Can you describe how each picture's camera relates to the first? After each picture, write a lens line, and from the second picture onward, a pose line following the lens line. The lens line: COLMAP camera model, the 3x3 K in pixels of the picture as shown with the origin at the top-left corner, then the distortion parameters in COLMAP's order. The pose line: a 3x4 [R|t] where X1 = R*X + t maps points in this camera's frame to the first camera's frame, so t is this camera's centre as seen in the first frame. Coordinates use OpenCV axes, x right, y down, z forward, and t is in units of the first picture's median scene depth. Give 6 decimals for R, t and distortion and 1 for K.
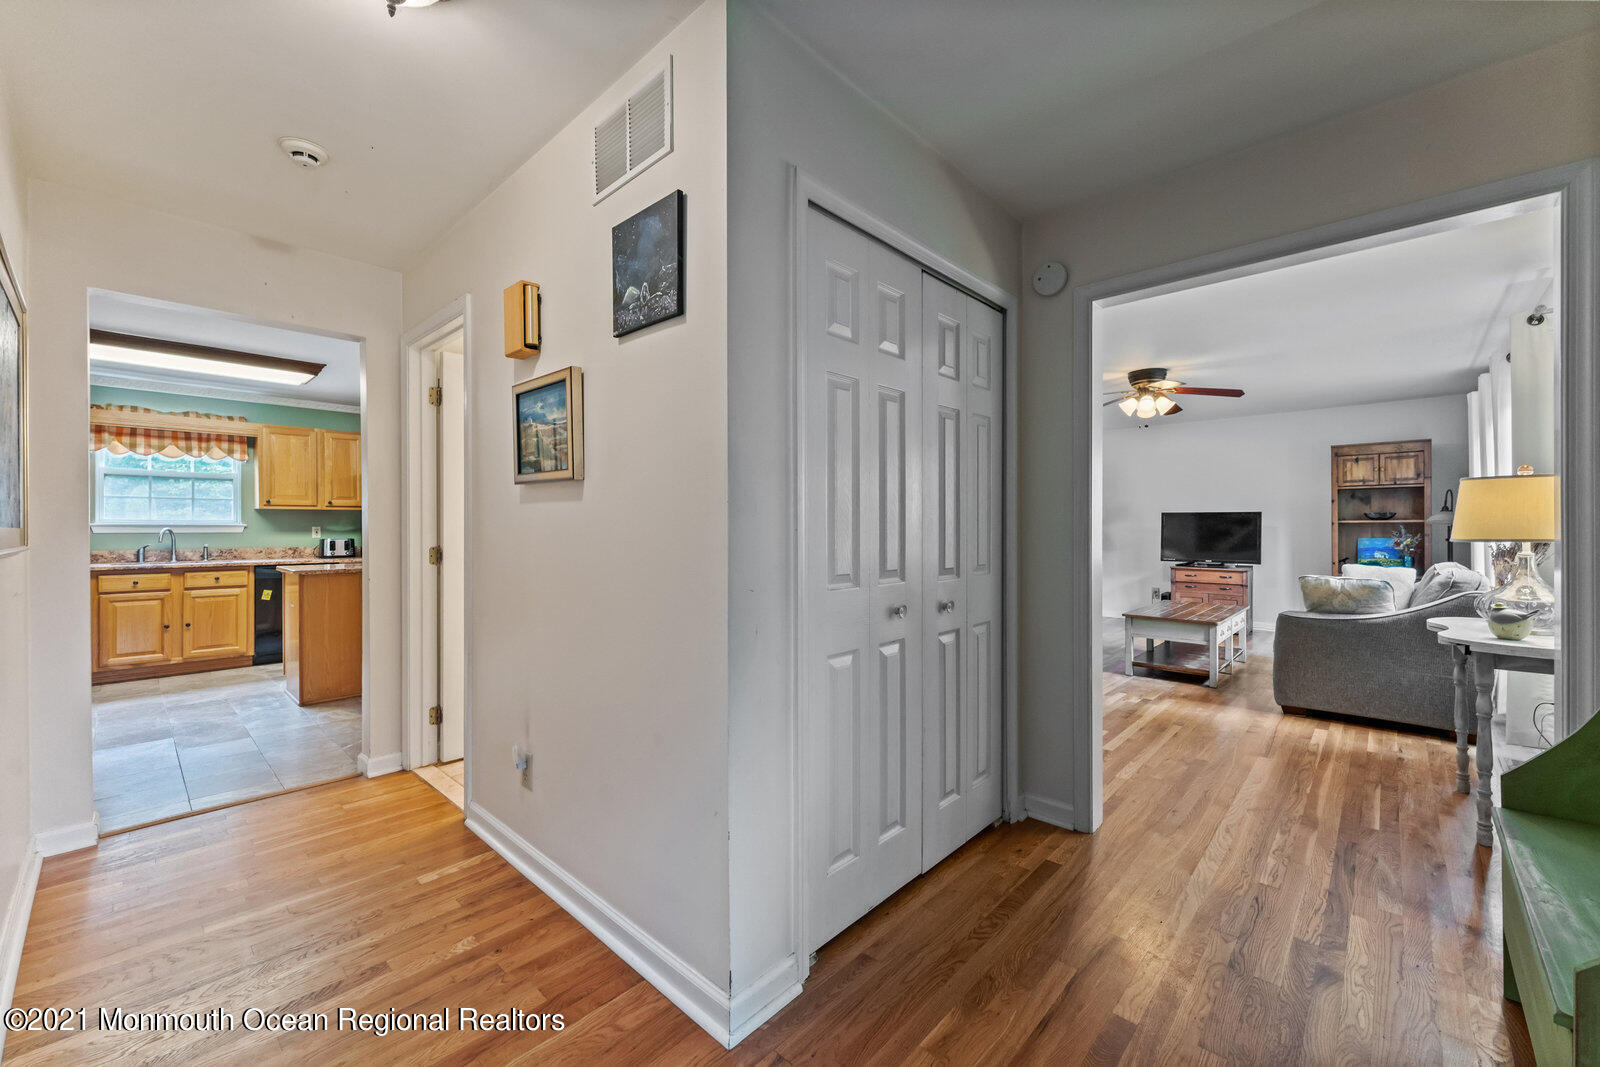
lens RADIAL K [[638.7, 0, 795.7], [0, 638.7, 526.9], [0, 0, 1]] dist [0.000740, -0.000081]
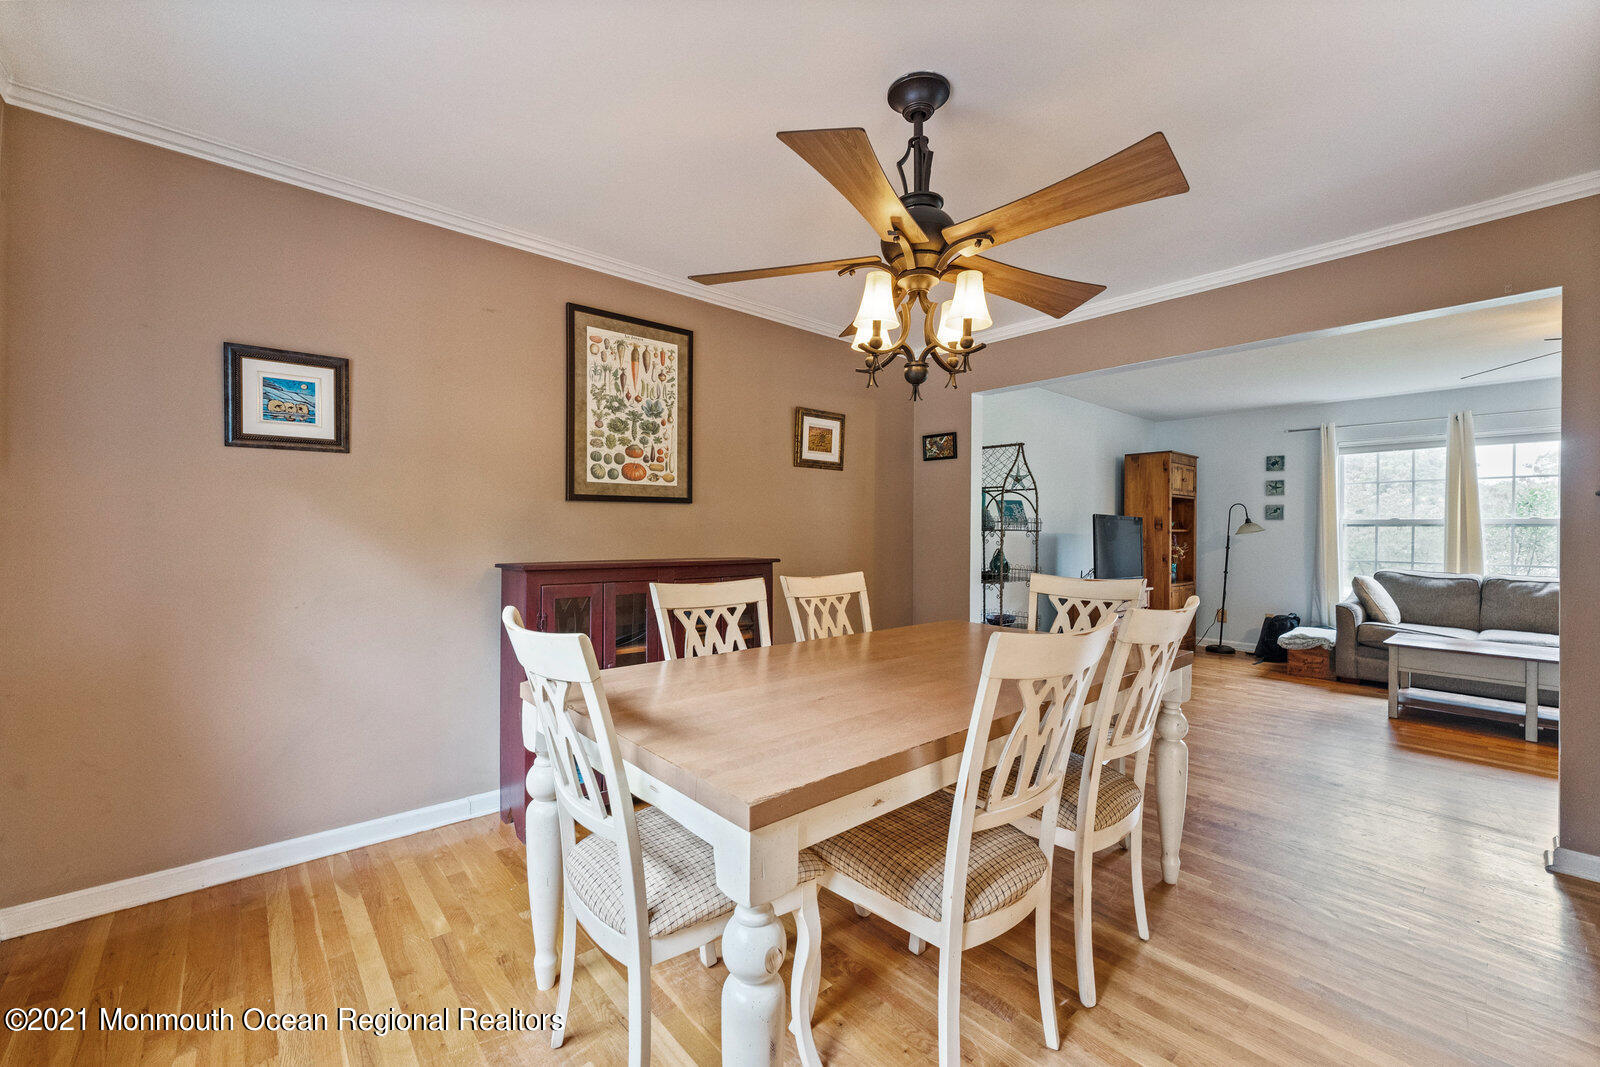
lens RADIAL K [[654.5, 0, 793.4], [0, 654.5, 536.5], [0, 0, 1]] dist [0.000302, 0.000030]
pose [[0.096996, -0.001957, 0.995283, -0.193974], [-0.011665, 0.999927, 0.003103, 0.003614], [-0.995216, -0.011911, 0.096966, 1.596234]]
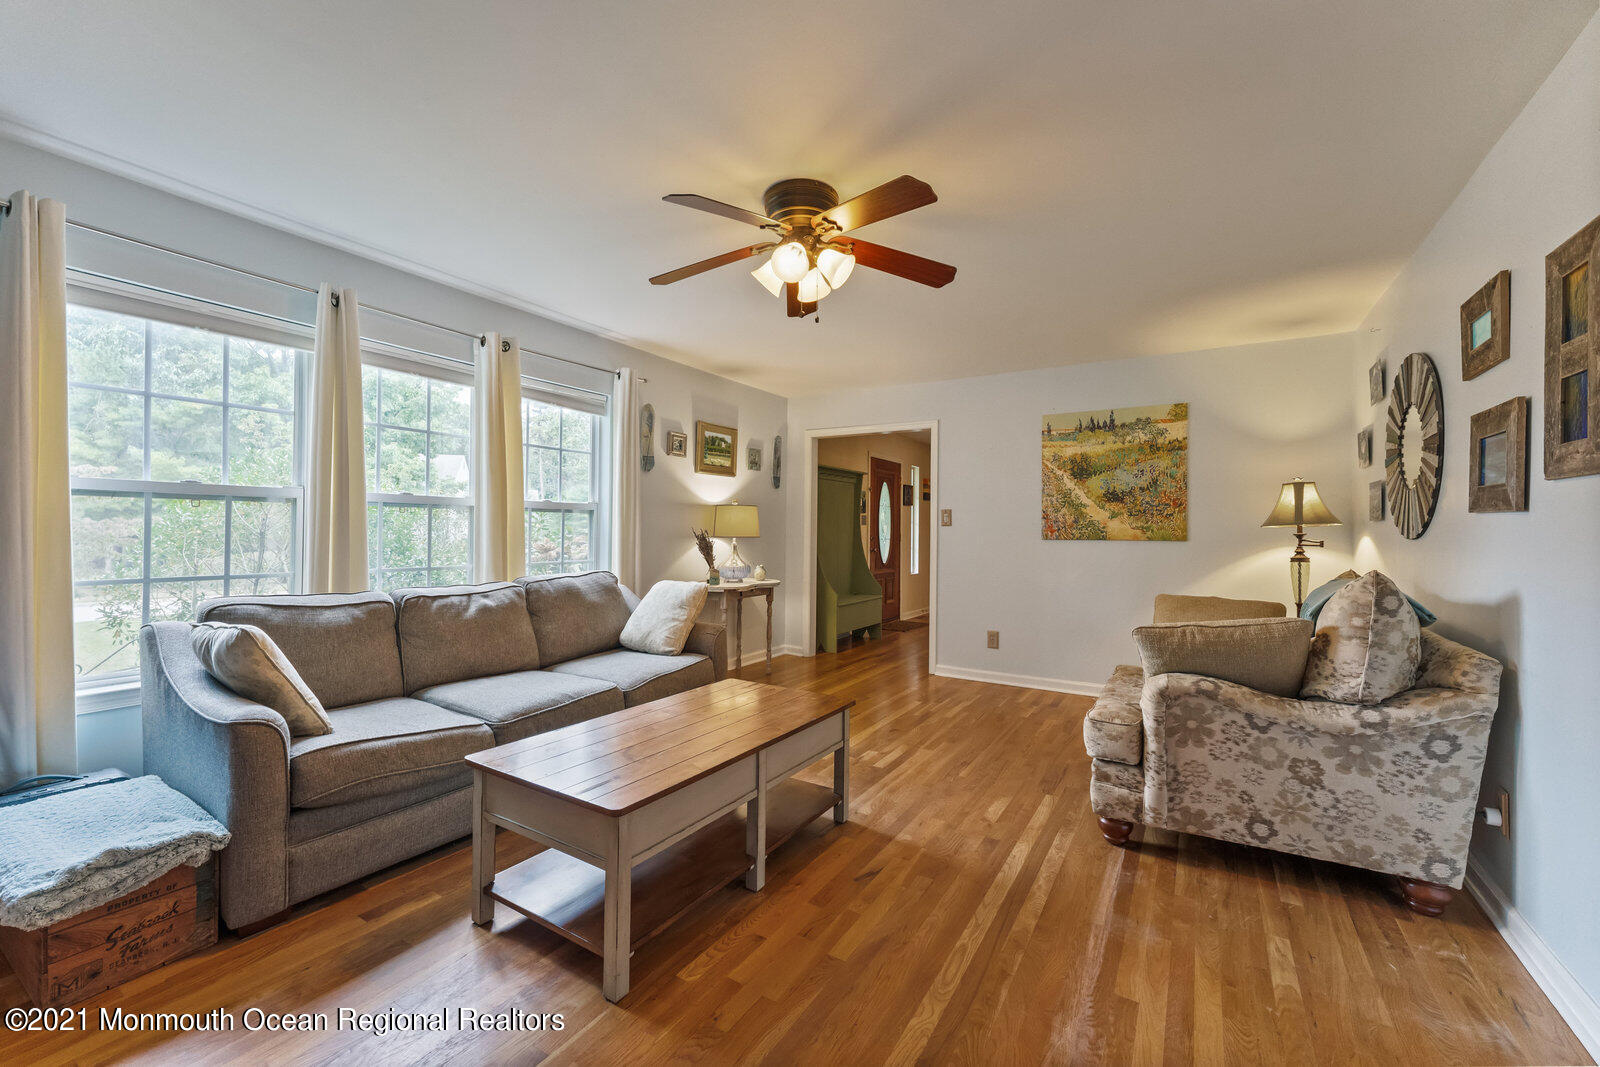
lens RADIAL K [[638.7, 0, 795.7], [0, 638.7, 526.9], [0, 0, 1]] dist [0.000740, -0.000081]
pose [[-0.982310, -0.007663, -0.187103, 0.567925], [-0.006204, 0.999946, -0.008386, 0.000466], [0.187157, -0.007076, -0.982305, 1.285782]]
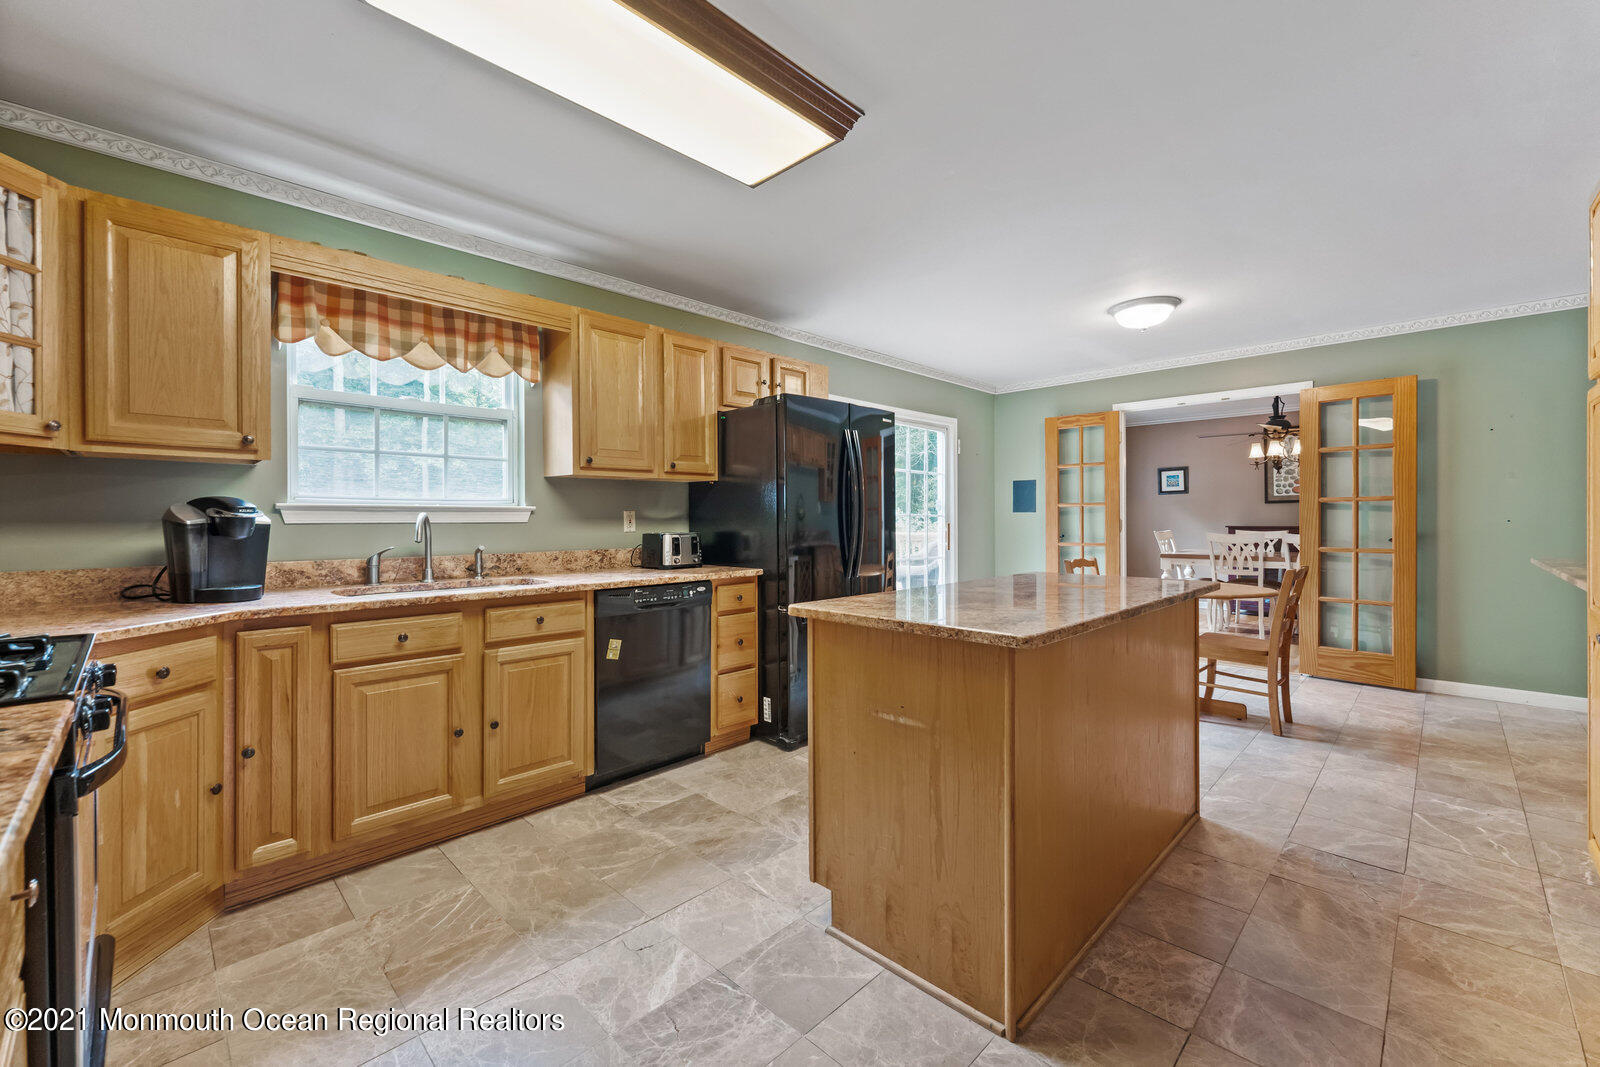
lens RADIAL K [[642.0, 0, 786.2], [0, 642.0, 525.8], [0, 0, 1]] dist [0.000039, -0.000031]
pose [[0.999241, -0.002987, -0.038850, -0.631619], [0.003449, 0.999924, 0.011830, 0.006251], [0.038812, -0.011955, 0.999175, 0.481966]]
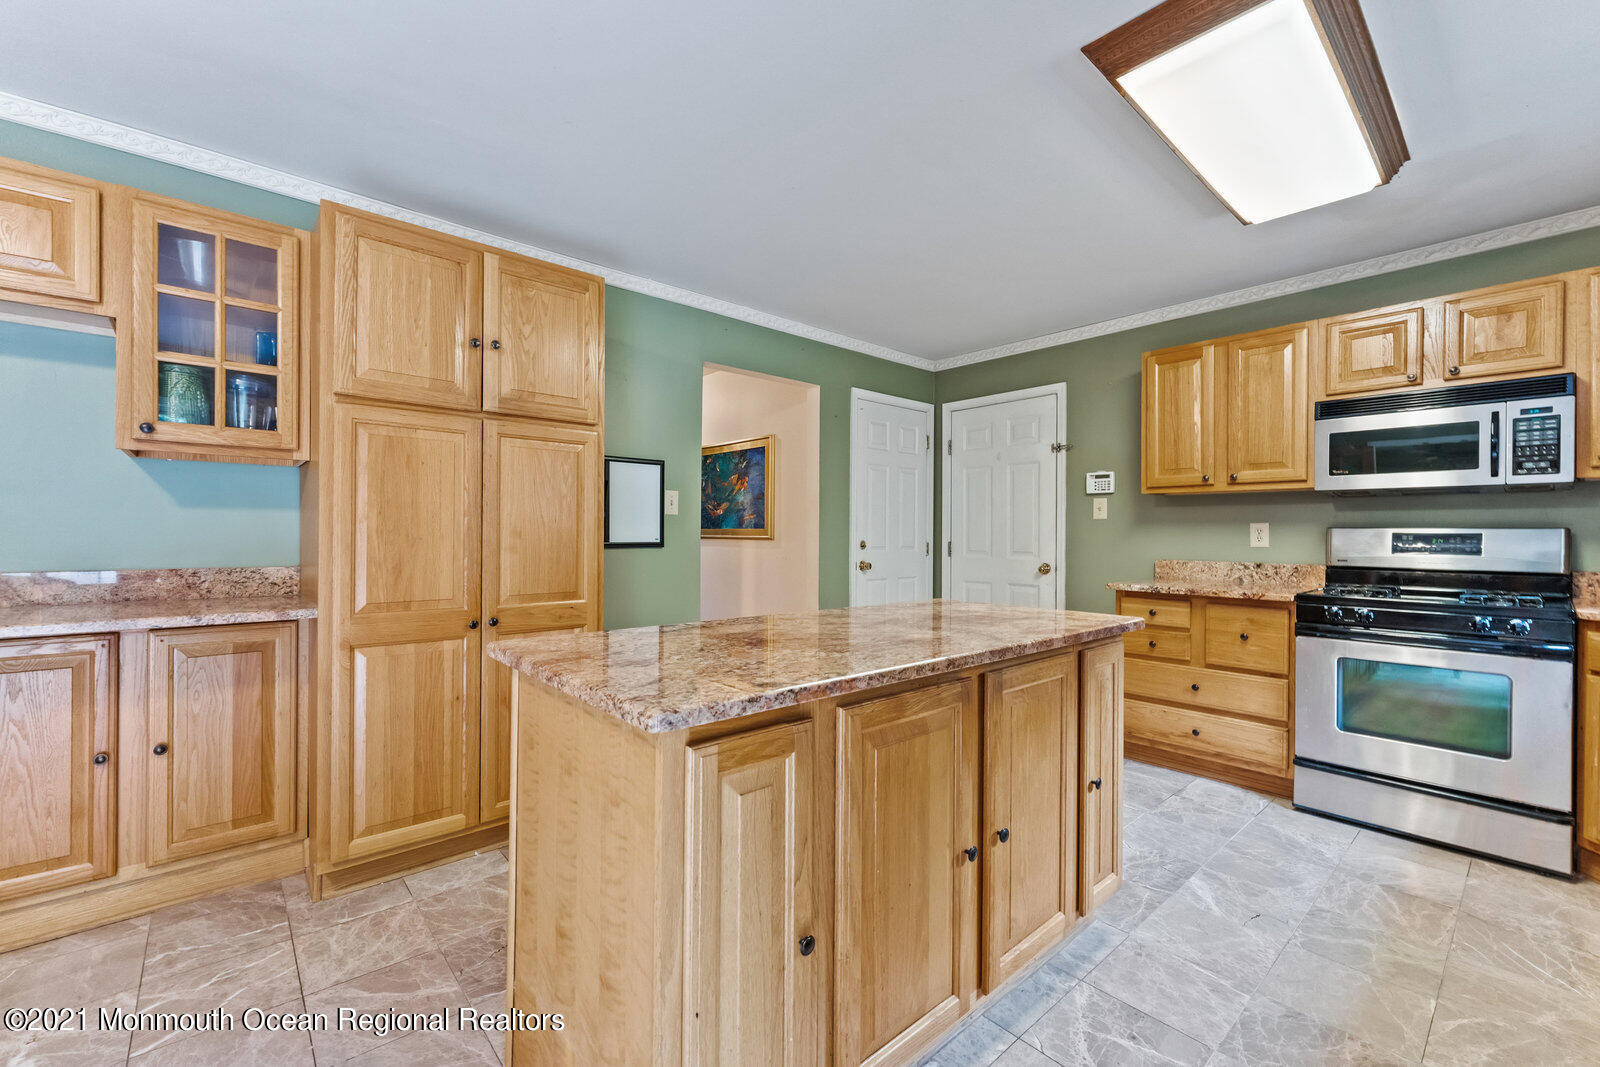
lens RADIAL K [[669.3, 0, 800.0], [0, 669.3, 533.5], [0, 0, 1]] dist [0.000233, -0.000505]
pose [[-0.996677, -0.002120, 0.081422, -0.504707], [-0.002532, 0.999984, -0.004961, 0.010159], [-0.081411, -0.005150, -0.996667, 1.127507]]
